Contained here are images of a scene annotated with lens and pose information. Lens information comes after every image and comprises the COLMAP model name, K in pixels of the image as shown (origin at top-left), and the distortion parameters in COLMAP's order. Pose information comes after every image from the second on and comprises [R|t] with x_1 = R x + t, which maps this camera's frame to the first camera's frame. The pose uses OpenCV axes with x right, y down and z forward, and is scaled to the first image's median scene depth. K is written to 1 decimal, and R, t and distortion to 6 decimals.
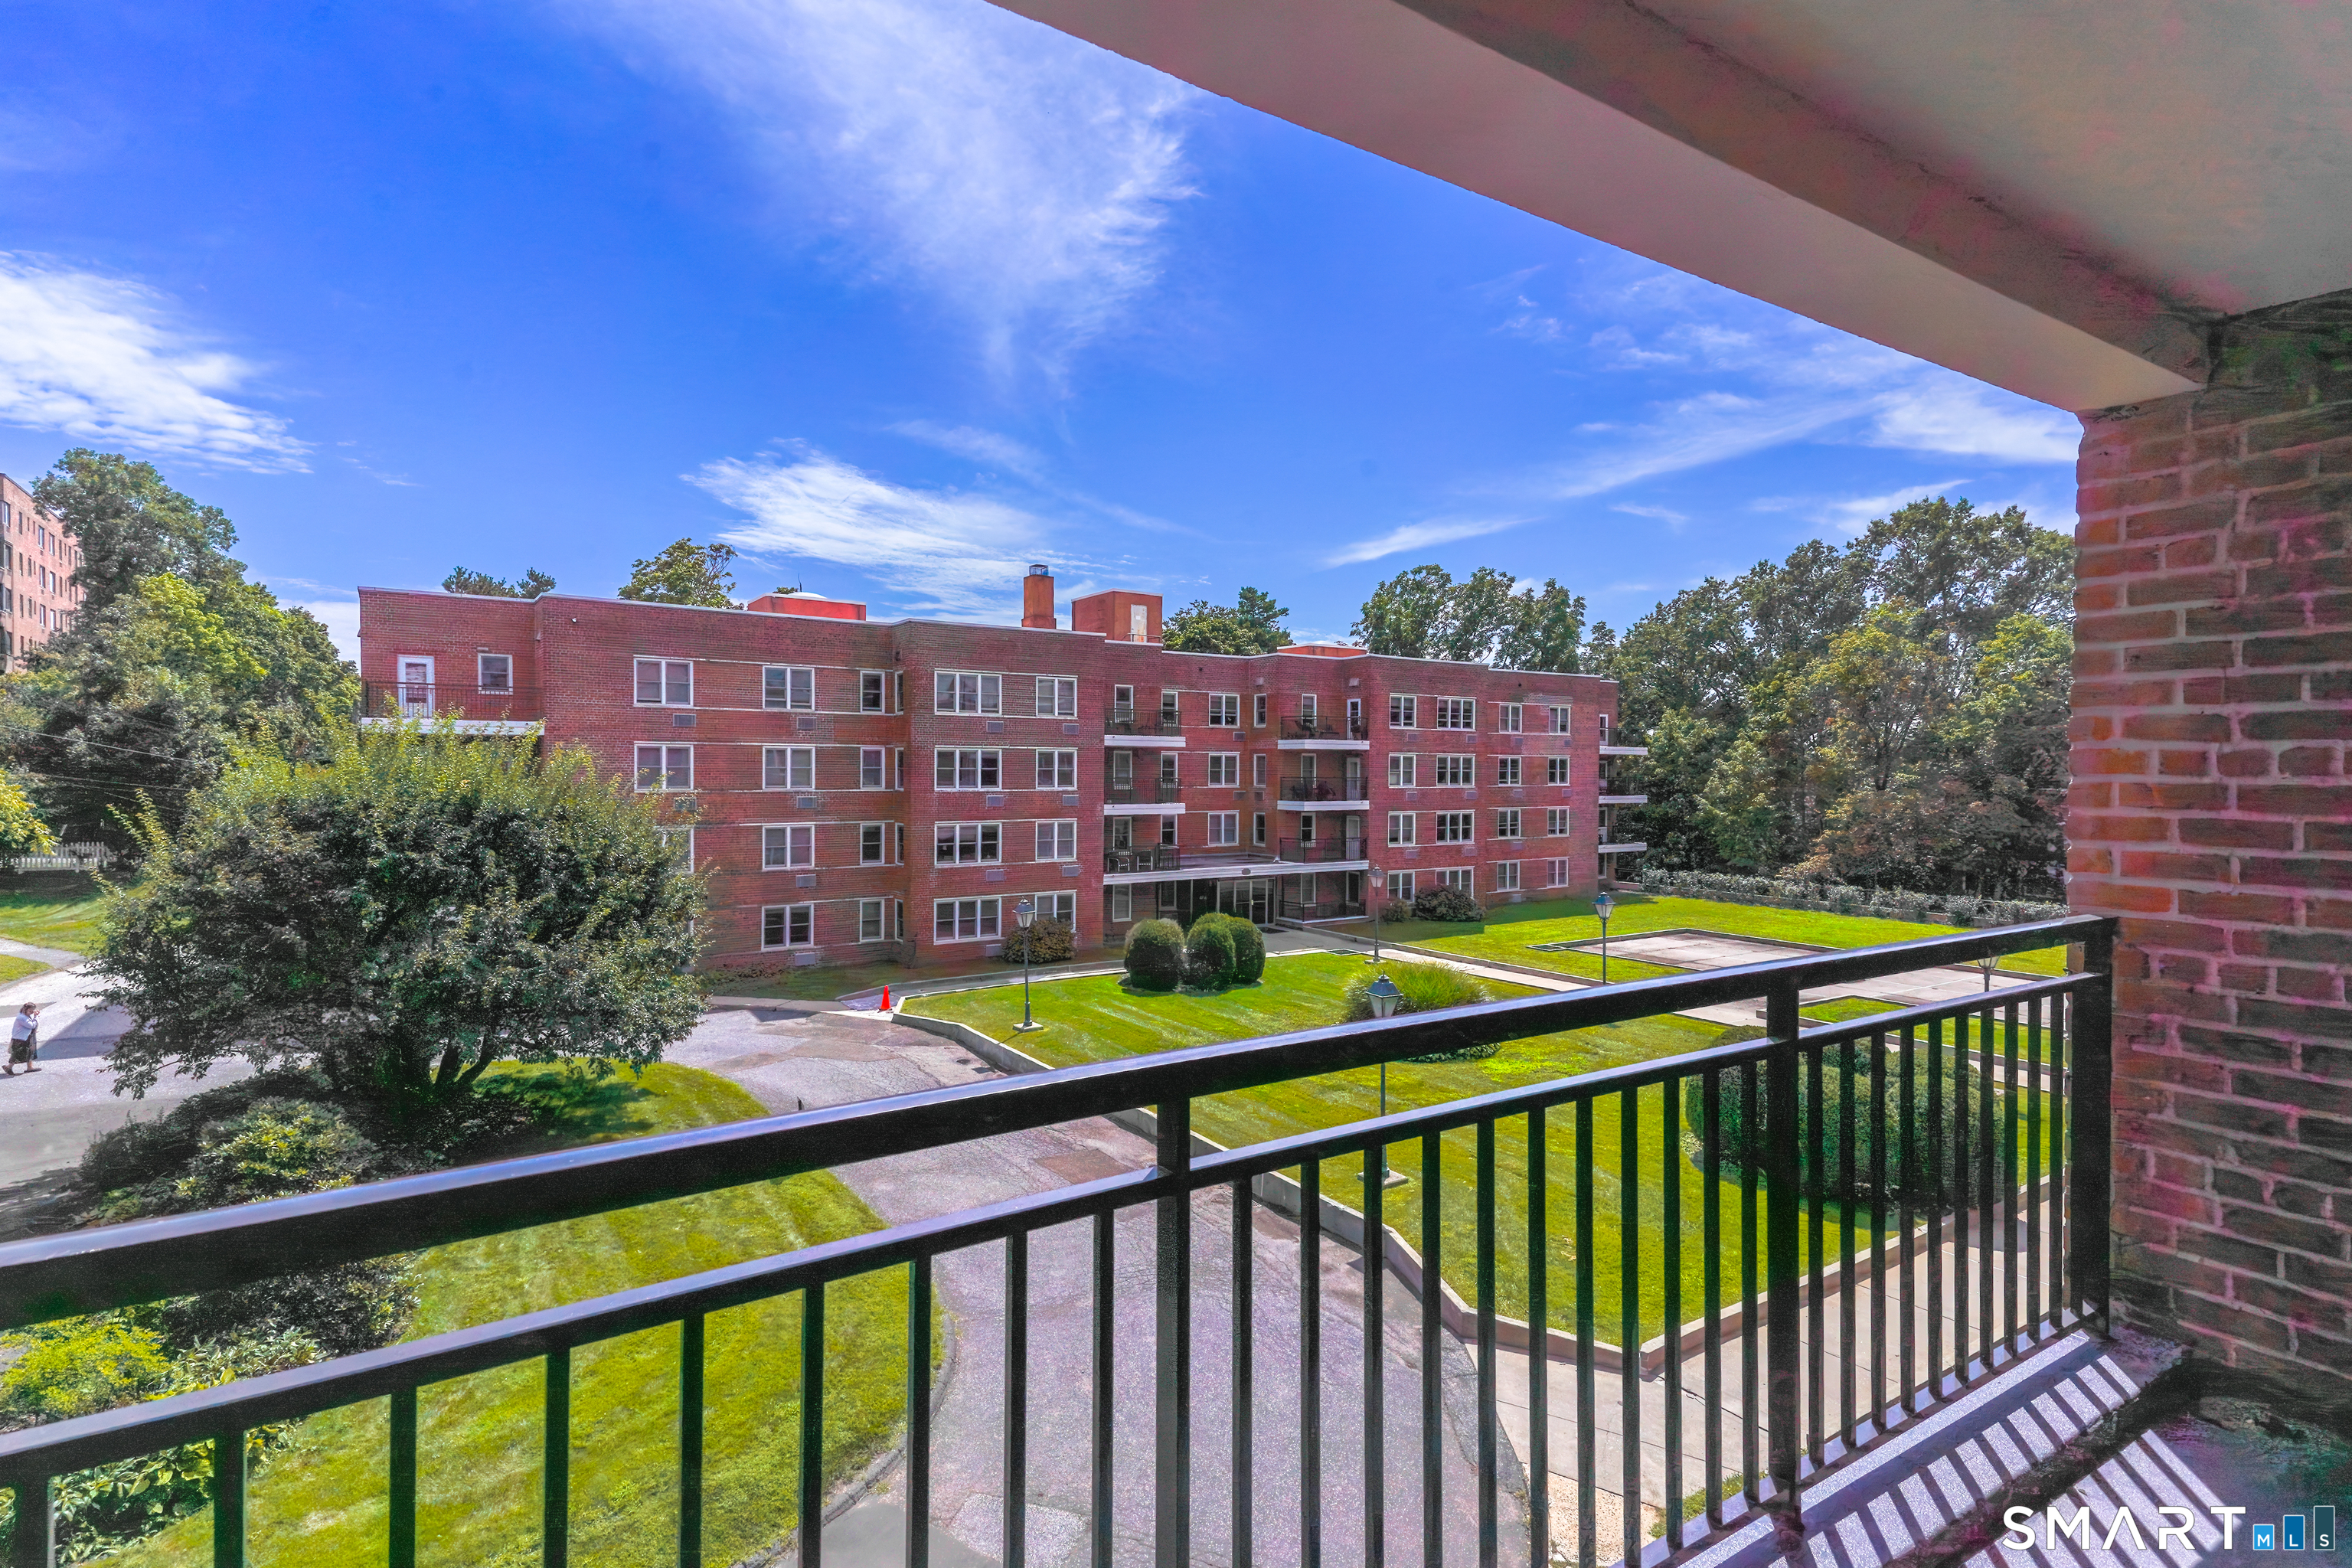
lens RADIAL K [[1144.4, 0, 1172.3], [0, 1144.4, 773.4], [0, 0, 1]] dist [0.003797, 0.000051]
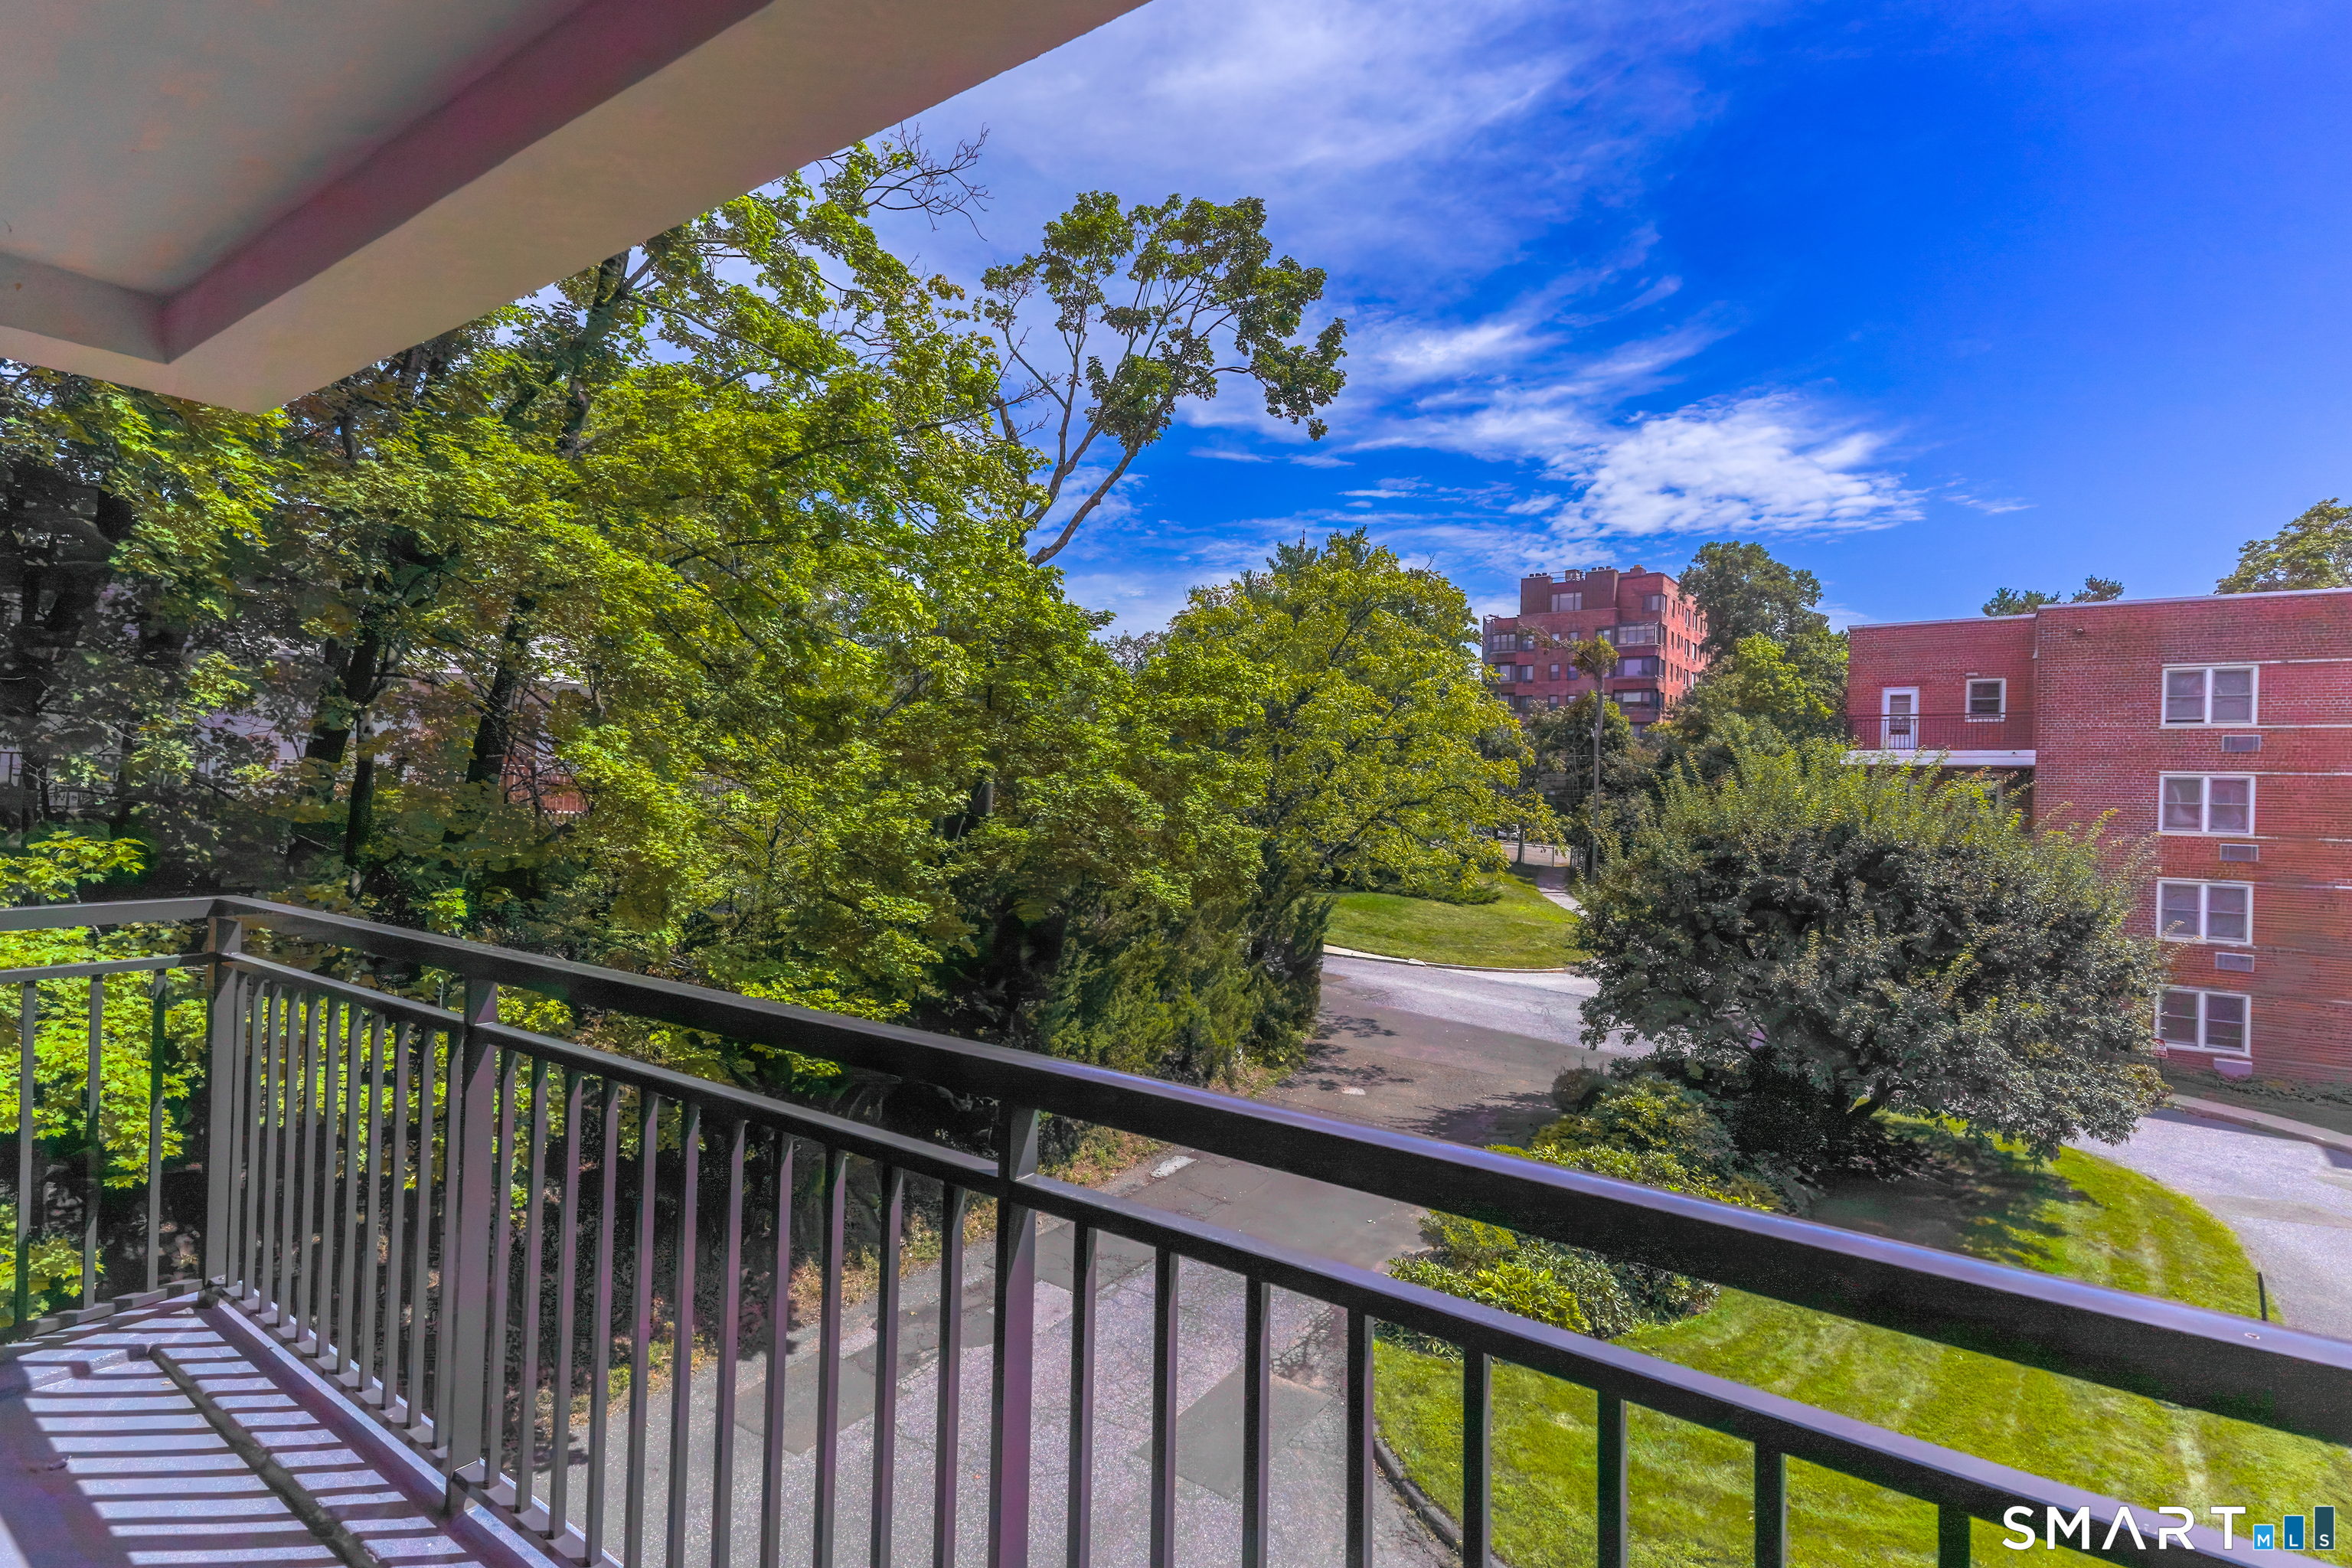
lens RADIAL K [[1144.4, 0, 1173.8], [0, 1144.4, 782.9], [0, 0, 1]] dist [0.003797, 0.000051]
pose [[0.284698, 0.002465, -0.958614, 0.118761], [-0.024472, 0.999689, -0.004698, 0.001254], [0.958305, 0.024797, 0.284670, 0.108275]]
